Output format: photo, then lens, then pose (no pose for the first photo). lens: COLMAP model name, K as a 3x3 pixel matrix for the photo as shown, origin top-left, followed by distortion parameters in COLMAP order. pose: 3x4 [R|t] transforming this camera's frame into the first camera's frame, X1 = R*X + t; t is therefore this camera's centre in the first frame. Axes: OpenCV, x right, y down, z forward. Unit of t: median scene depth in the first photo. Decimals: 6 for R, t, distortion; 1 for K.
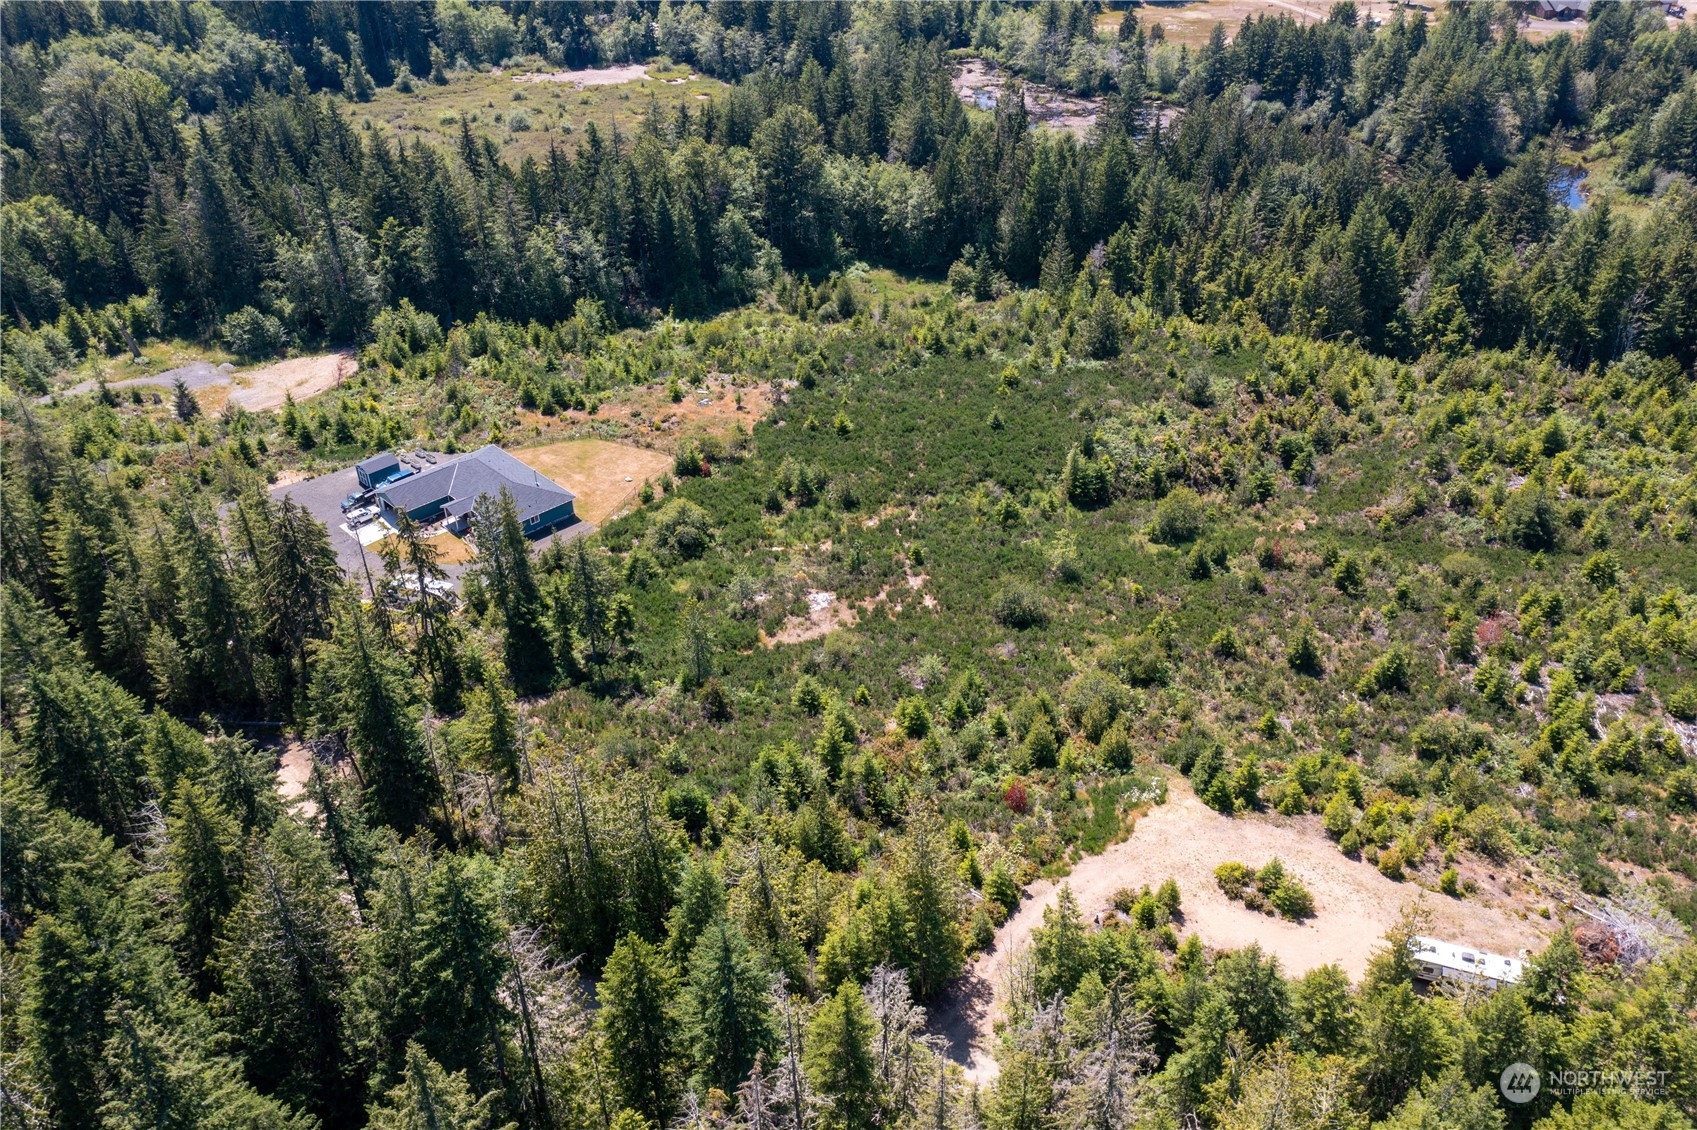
lens RADIAL K [[1330.4, 0, 848.5], [0, 1330.4, 565.0], [0, 0, 1]] dist [-0.005914, 0.032528]
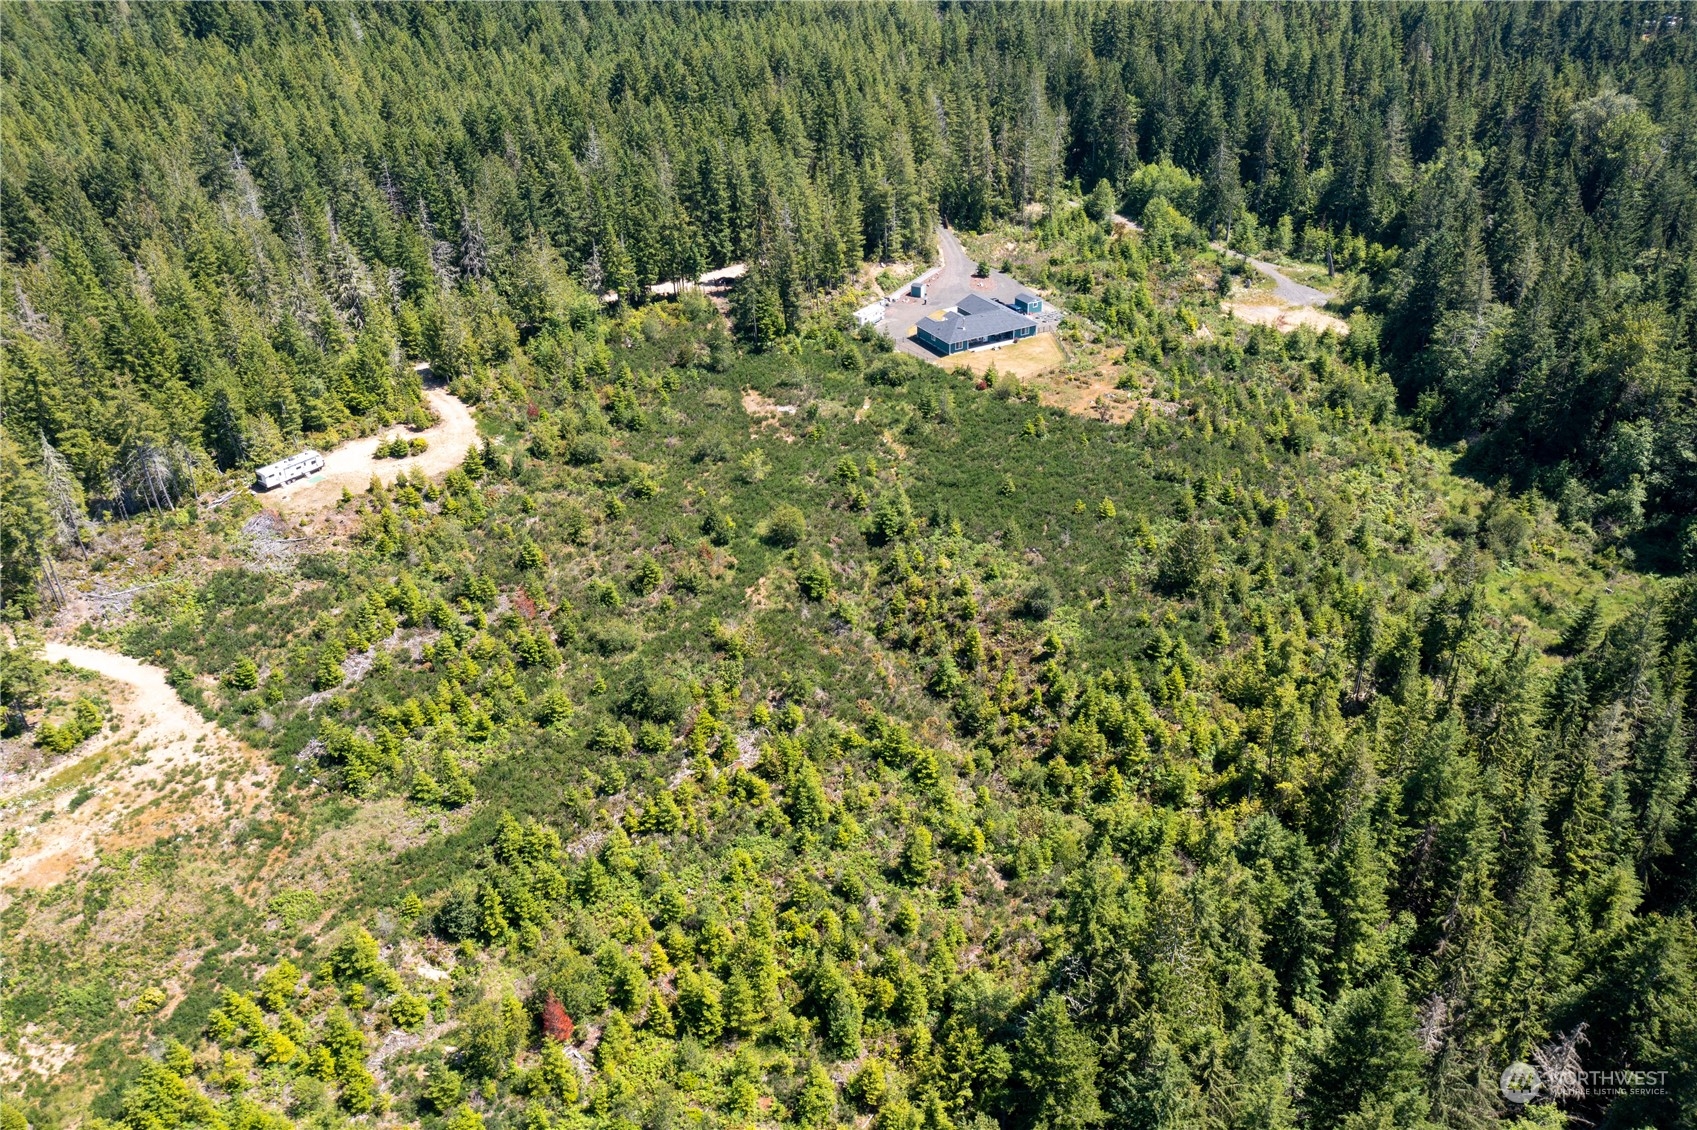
lens RADIAL K [[1330.4, 0, 848.5], [0, 1330.4, 565.0], [0, 0, 1]] dist [-0.005914, 0.032528]
pose [[-0.257405, 0.518638, -0.815326, 0.923541], [-0.507040, 0.645776, 0.570862, -0.543851], [0.822589, 0.560346, 0.096745, 0.746196]]
